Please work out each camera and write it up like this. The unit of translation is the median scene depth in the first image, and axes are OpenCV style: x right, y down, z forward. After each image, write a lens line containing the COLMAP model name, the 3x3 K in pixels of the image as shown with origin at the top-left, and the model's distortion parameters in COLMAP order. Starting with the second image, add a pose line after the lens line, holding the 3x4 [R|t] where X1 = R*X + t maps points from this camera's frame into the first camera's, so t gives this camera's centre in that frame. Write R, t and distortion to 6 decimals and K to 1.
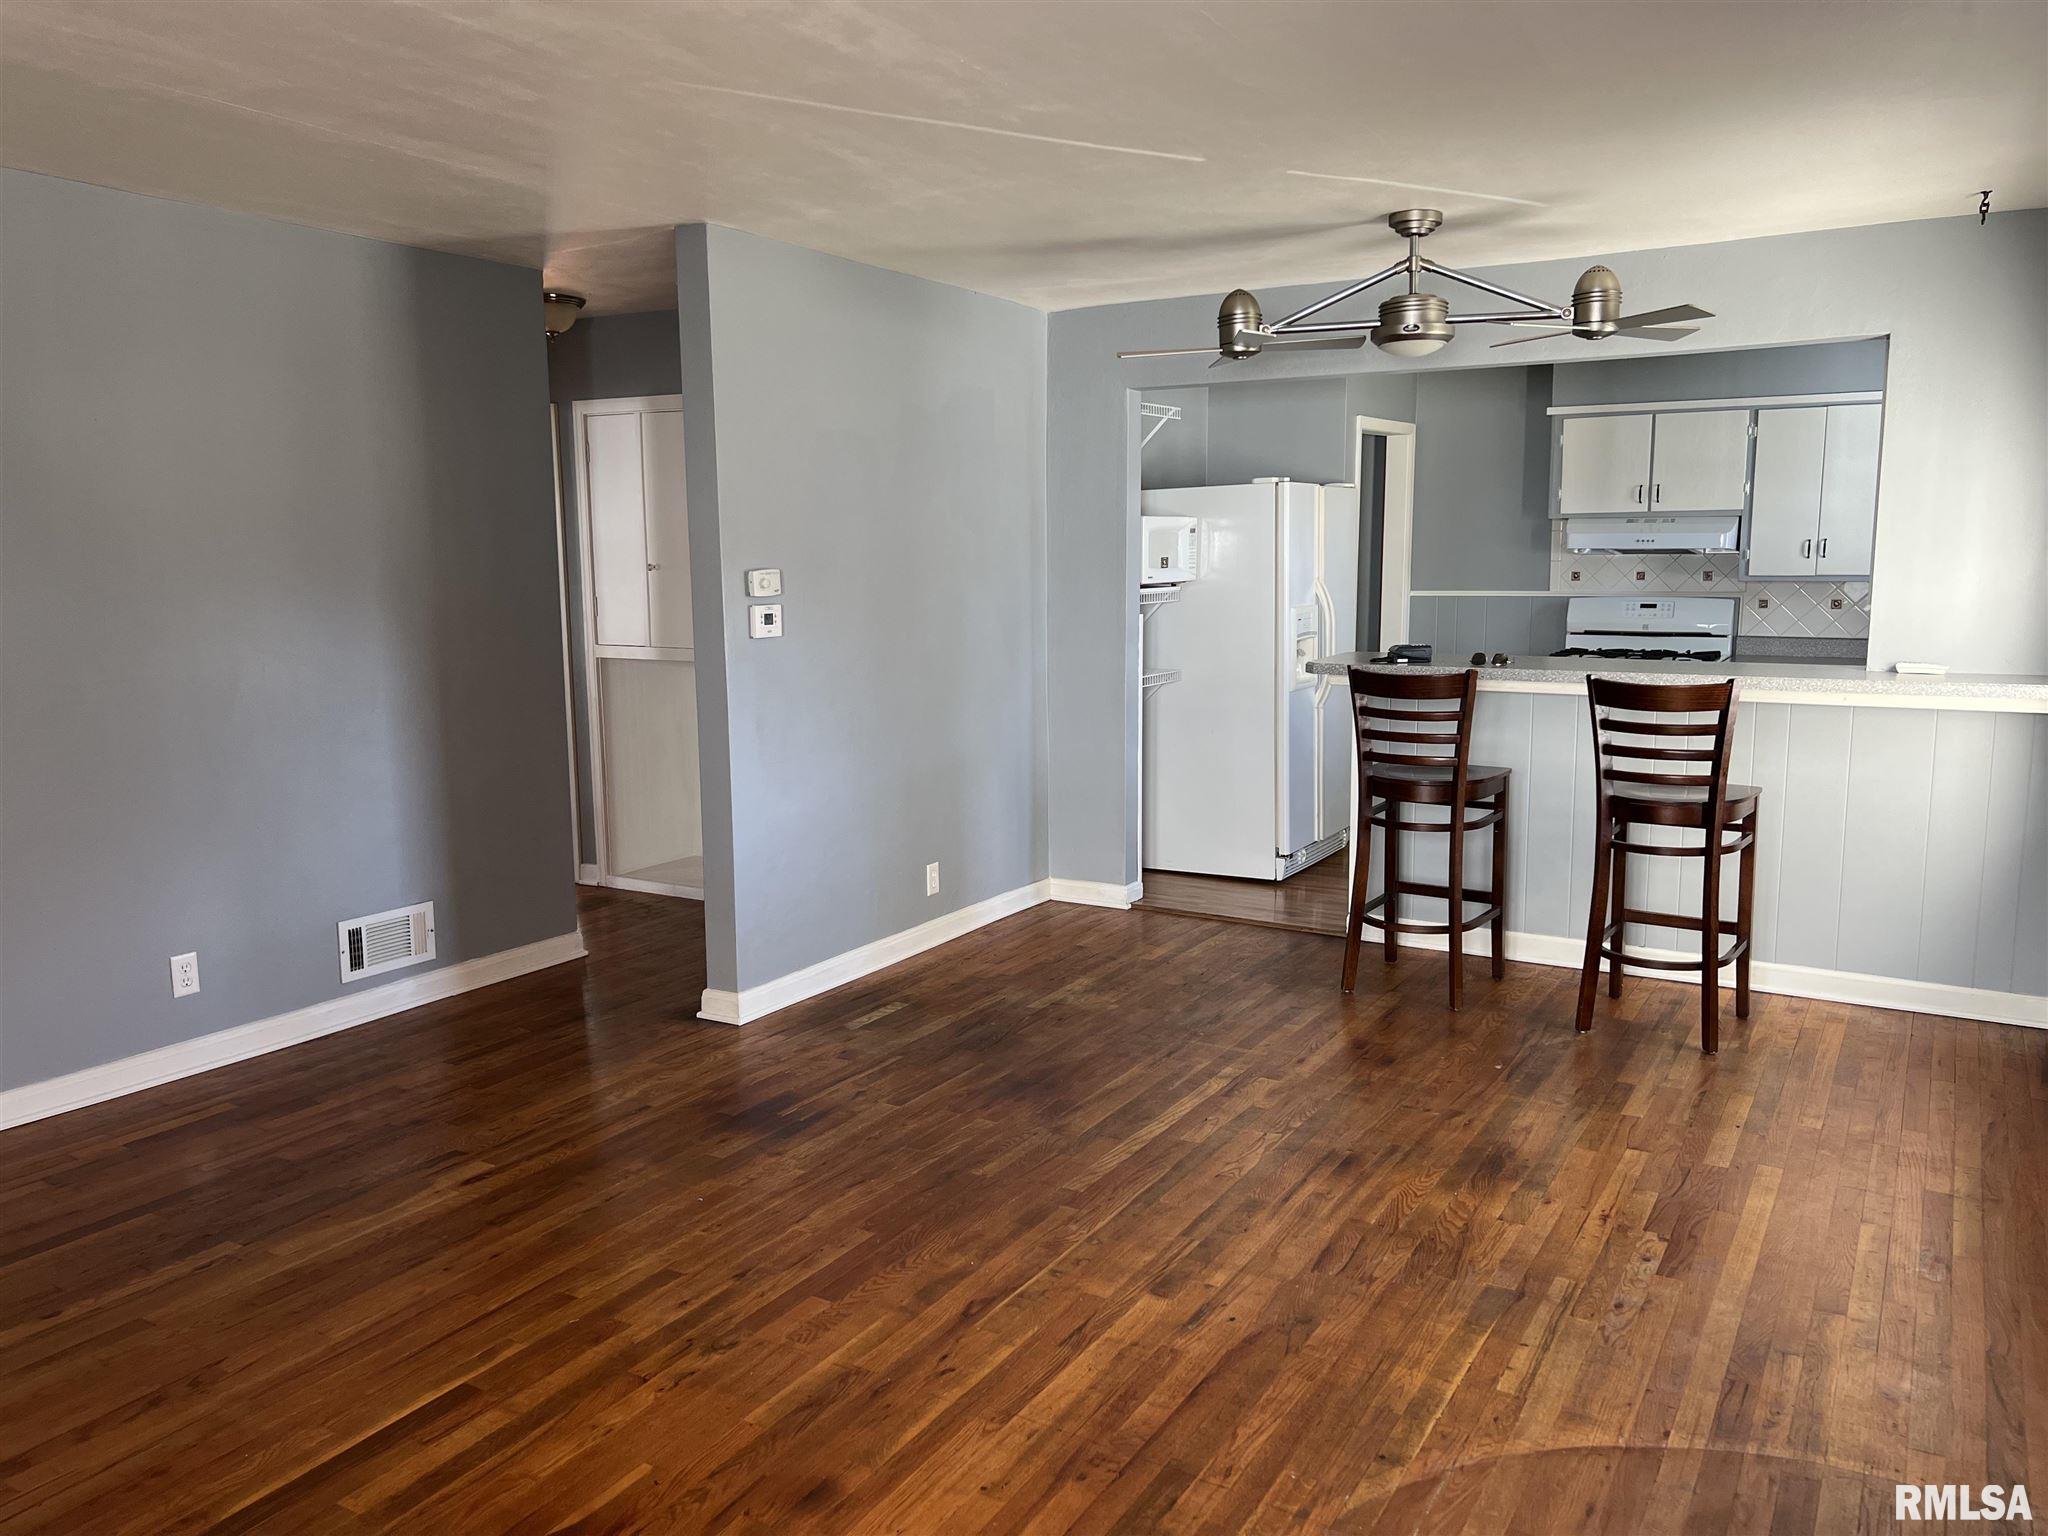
lens RADIAL K [[1515.6, 0, 1024.0], [0, 1515.6, 768.0], [0, 0, 1]] dist [0.008941, 0.001614]
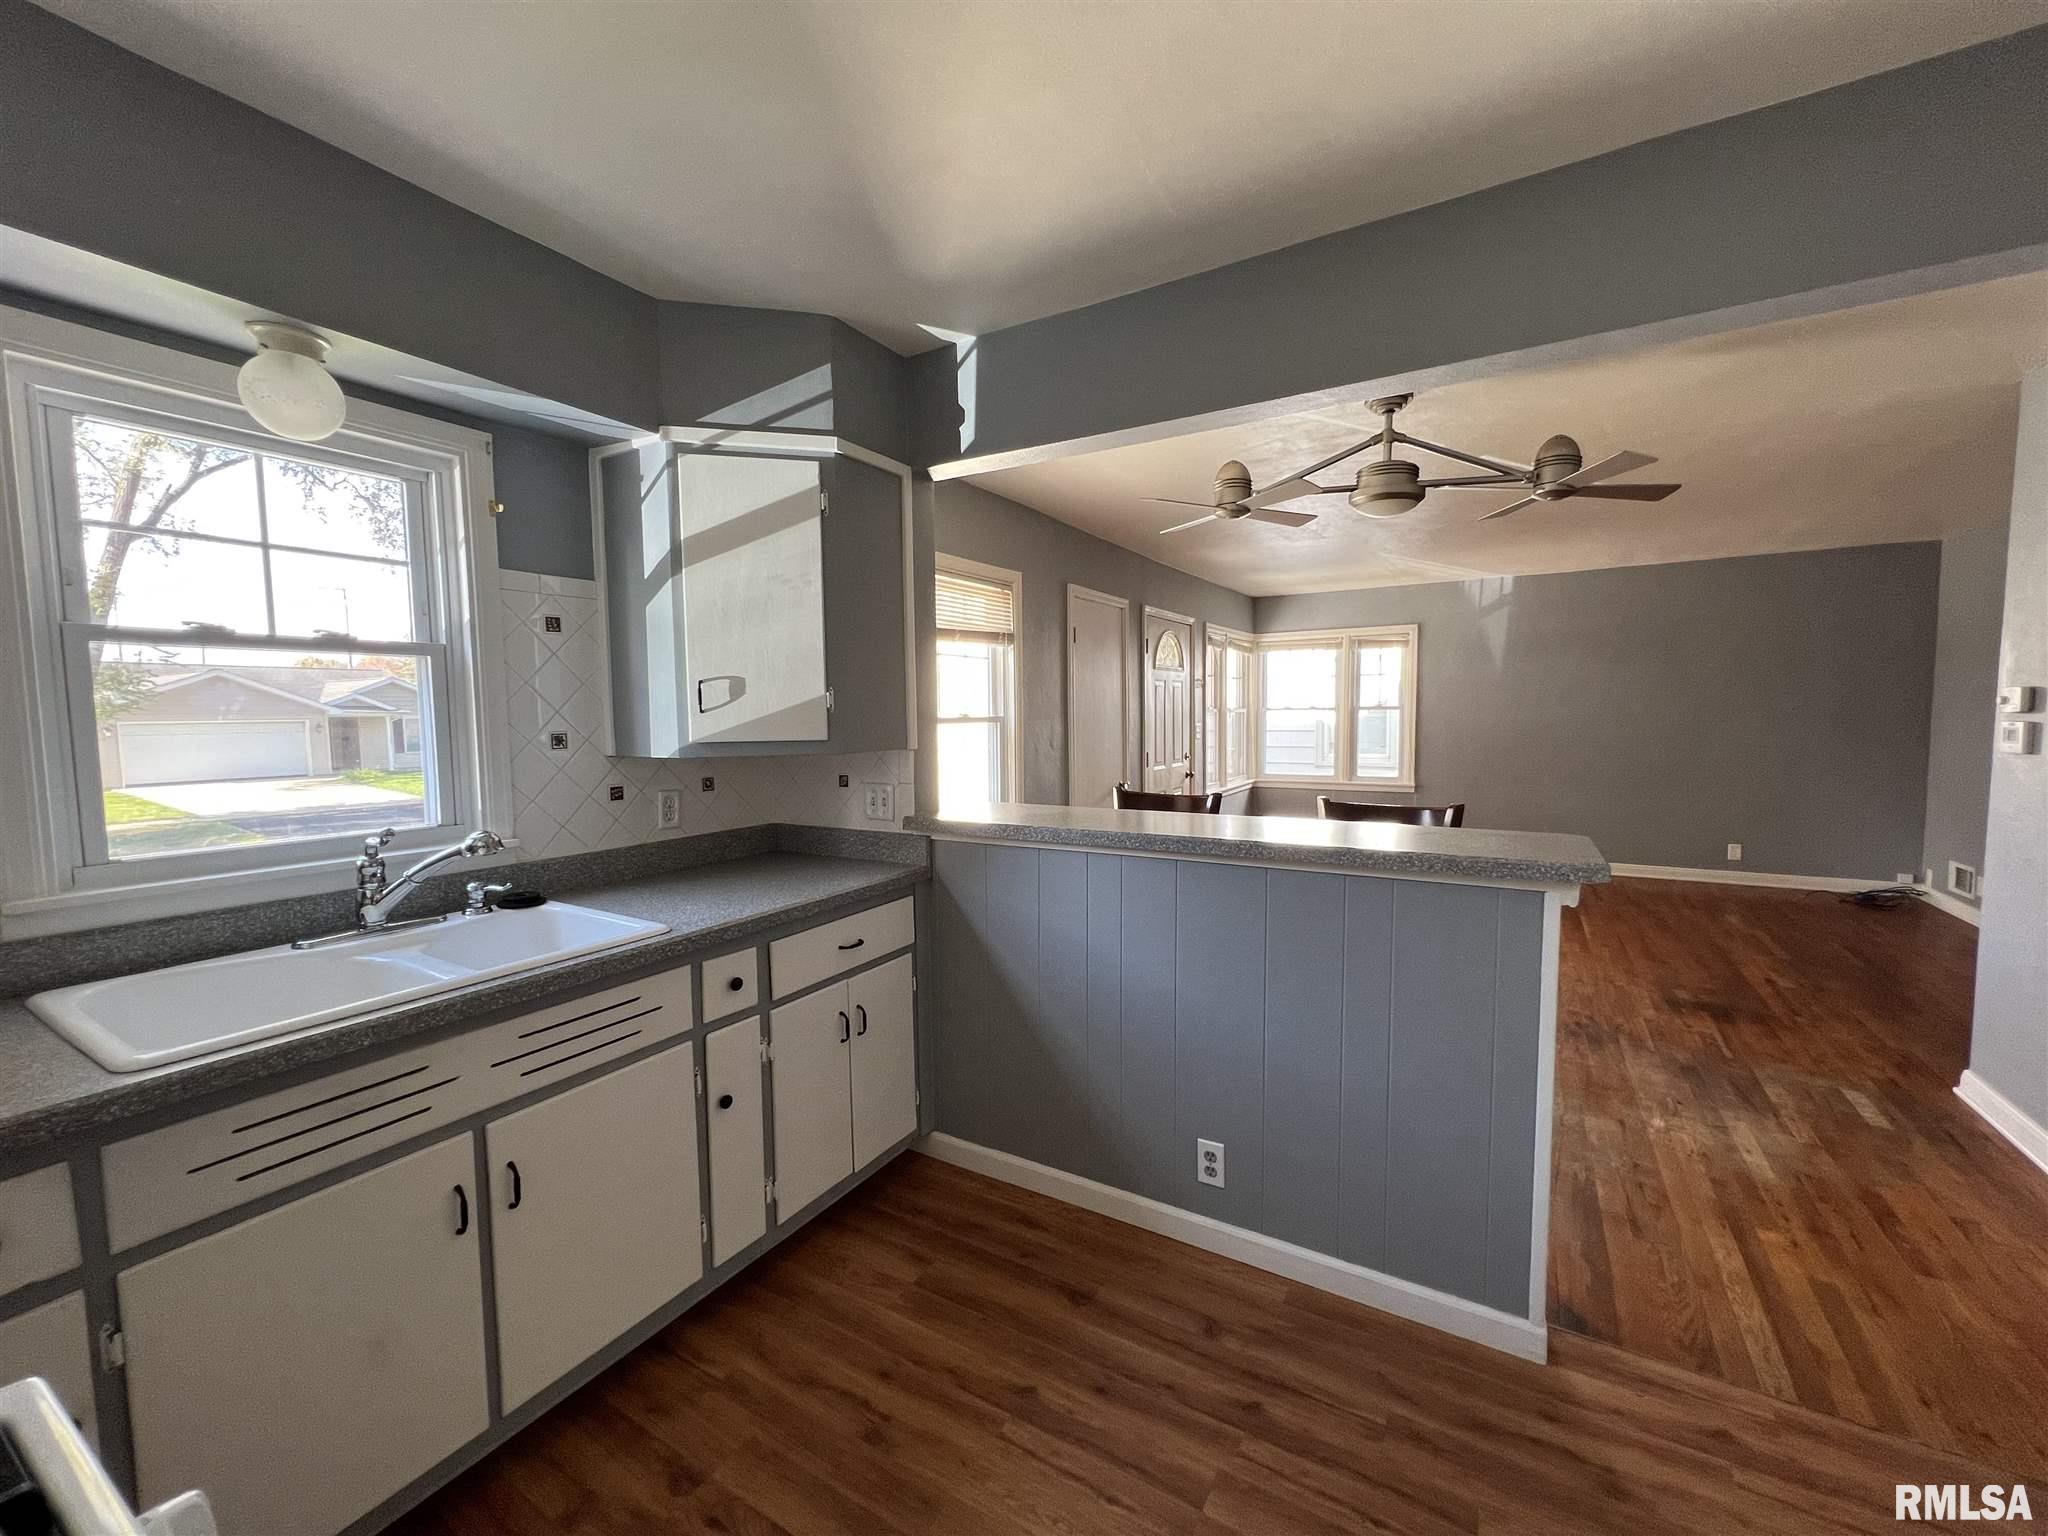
lens RADIAL K [[817.0, 0, 1024.0], [0, 817.0, 768.0], [0, 0, 1]] dist [-0.000626, -0.000022]
pose [[-0.999724, 0.023192, -0.003668, 0.323687], [0.021842, 0.975901, 0.217119, -0.136078], [0.008615, 0.216979, -0.976138, 1.000481]]
